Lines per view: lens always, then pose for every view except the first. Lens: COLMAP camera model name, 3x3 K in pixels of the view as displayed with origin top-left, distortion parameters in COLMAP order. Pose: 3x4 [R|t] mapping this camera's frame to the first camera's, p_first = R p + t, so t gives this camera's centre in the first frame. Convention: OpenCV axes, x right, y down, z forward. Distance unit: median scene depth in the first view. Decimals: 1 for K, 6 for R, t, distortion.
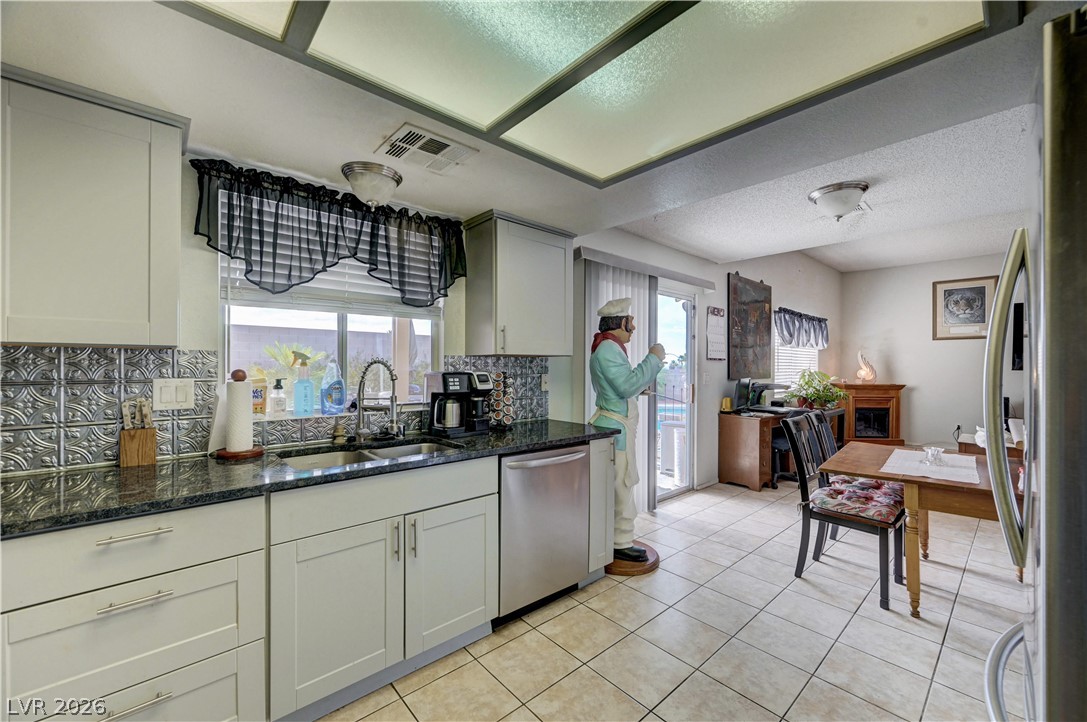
lens RADIAL K [[428.8, 0, 544.6], [0, 428.8, 363.8], [0, 0, 1]] dist [-0.002840, 0.000460]
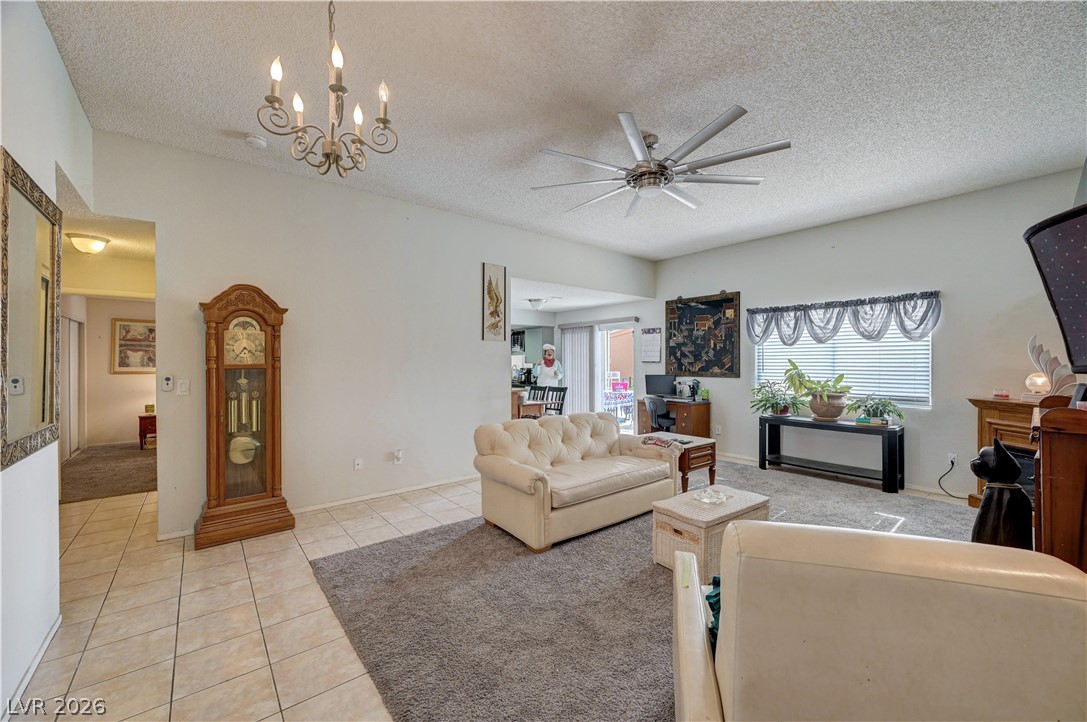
lens RADIAL K [[428.8, 0, 542.1], [0, 428.8, 364.1], [0, 0, 1]] dist [-0.002840, 0.000460]
pose [[-0.047548, -0.006398, -0.998848, 1.740373], [0.004066, 0.999970, -0.006599, 0.004829], [0.998861, -0.004375, -0.047521, 0.609277]]
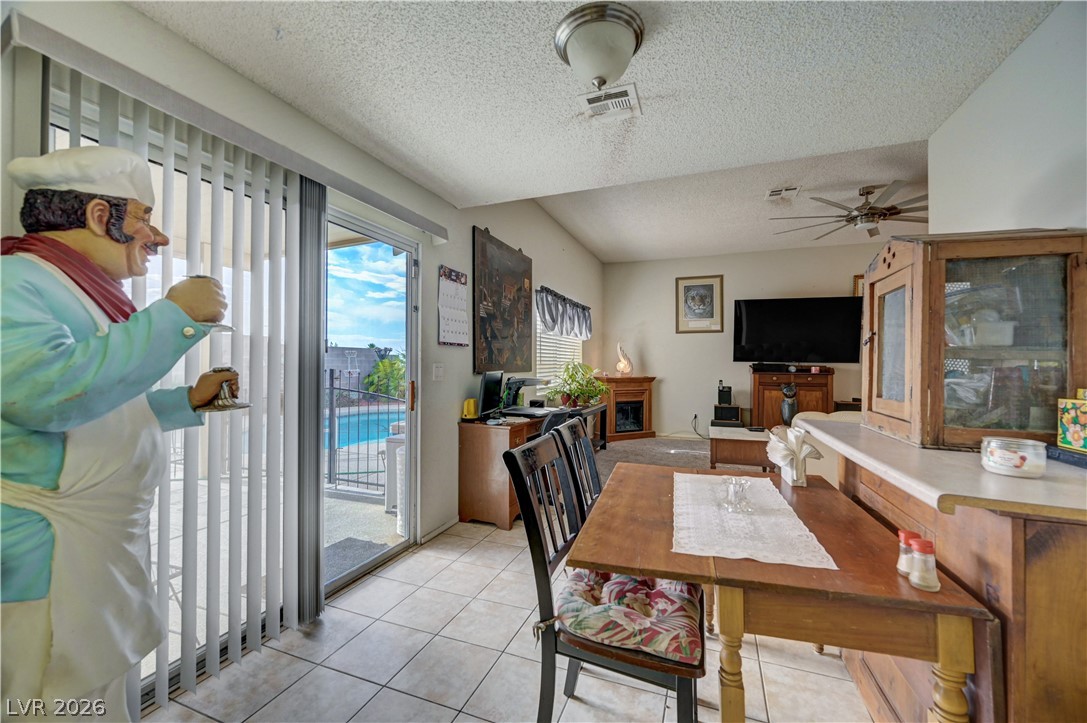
lens RADIAL K [[428.8, 0, 544.9], [0, 428.8, 358.2], [0, 0, 1]] dist [-0.002840, 0.000460]
pose [[0.890288, 0.001033, 0.455397, 0.193582], [0.002399, 0.999973, -0.006958, 0.014883], [-0.455392, 0.007287, 0.890261, 0.284574]]
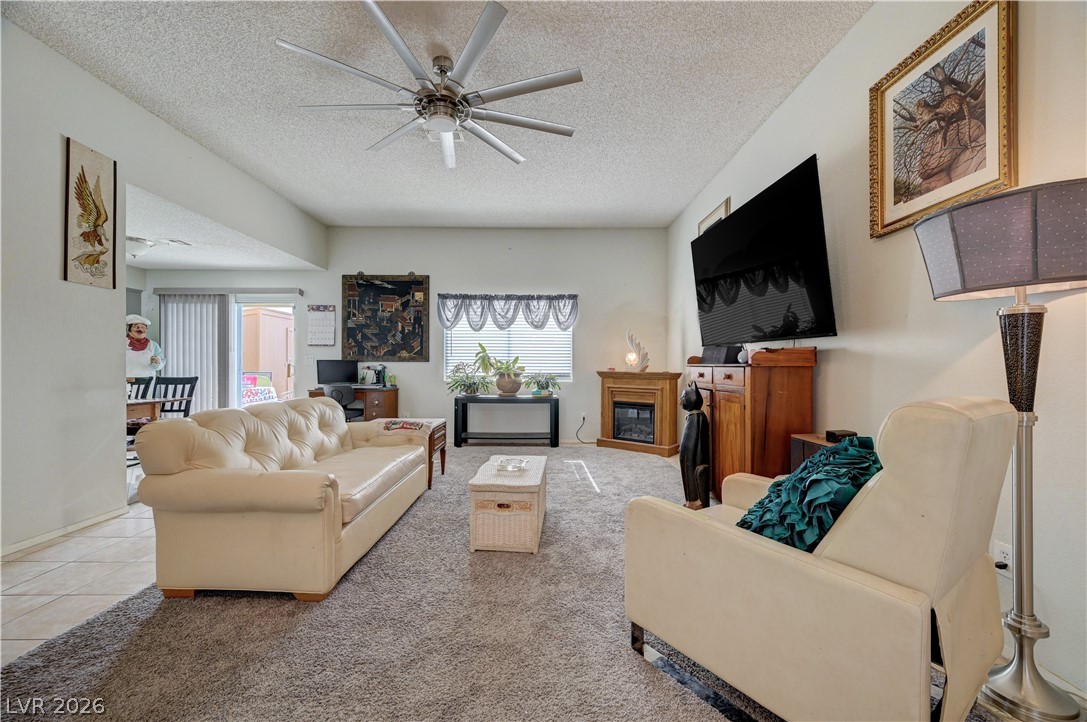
lens RADIAL K [[428.8, 0, 545.0], [0, 428.8, 367.1], [0, 0, 1]] dist [-0.002840, 0.000460]
pose [[0.753387, -0.004653, -0.657561, 1.559328], [0.006379, 0.999980, 0.000233, 0.052204], [0.657547, -0.004370, 0.753401, 0.421898]]
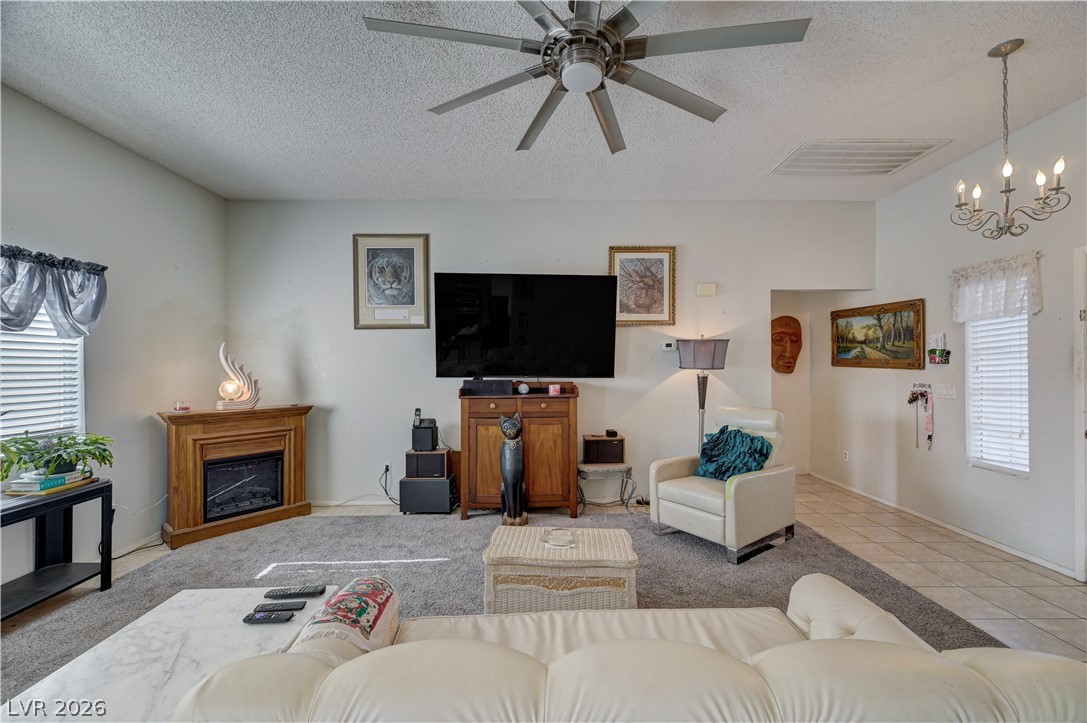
lens RADIAL K [[428.8, 0, 545.5], [0, 428.8, 365.7], [0, 0, 1]] dist [-0.002840, 0.000460]
pose [[0.653892, -0.013028, 0.756475, 0.826810], [0.009731, 0.999914, 0.008809, -0.007756], [-0.756525, 0.001601, 0.653963, 0.522559]]
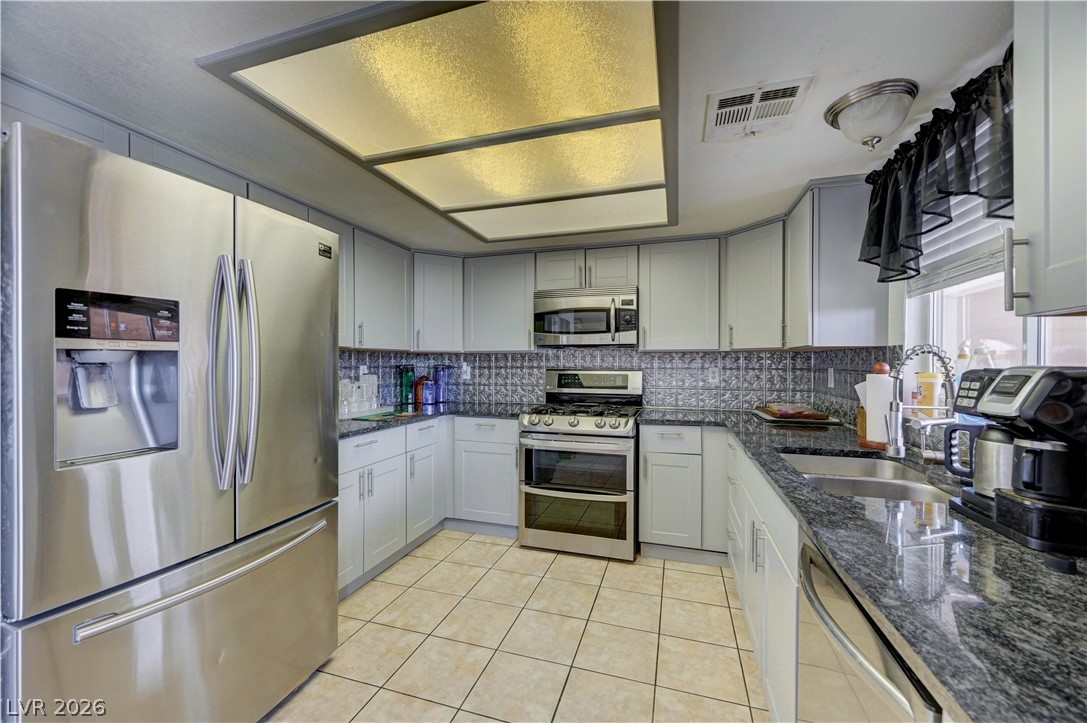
lens RADIAL K [[428.8, 0, 550.6], [0, 428.8, 365.6], [0, 0, 1]] dist [-0.002840, 0.000460]
pose [[-0.847894, -0.007874, -0.530107, 0.168616], [-0.010623, 0.999941, 0.002139, 0.008528], [0.530059, 0.007445, -0.847928, 0.493394]]
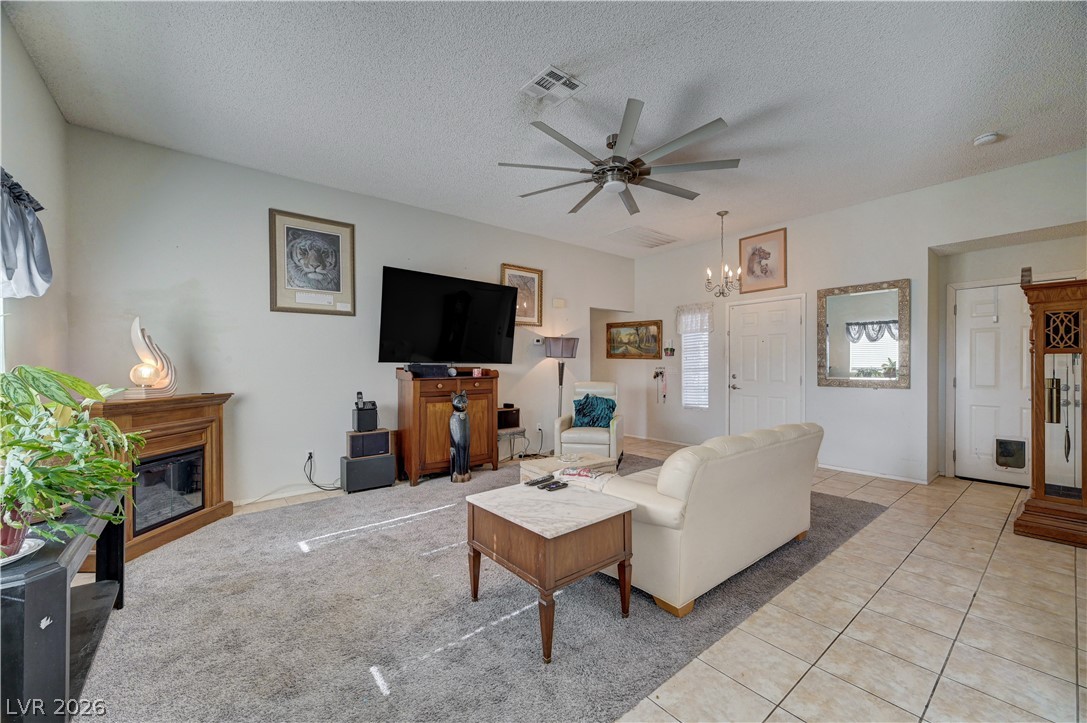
lens RADIAL K [[428.8, 0, 545.2], [0, 428.8, 366.1], [0, 0, 1]] dist [-0.002840, 0.000460]
pose [[0.042239, -0.012301, 0.999032, 0.469111], [0.001925, 0.999923, 0.012230, 0.015819], [-0.999106, 0.001407, 0.042259, 0.812976]]
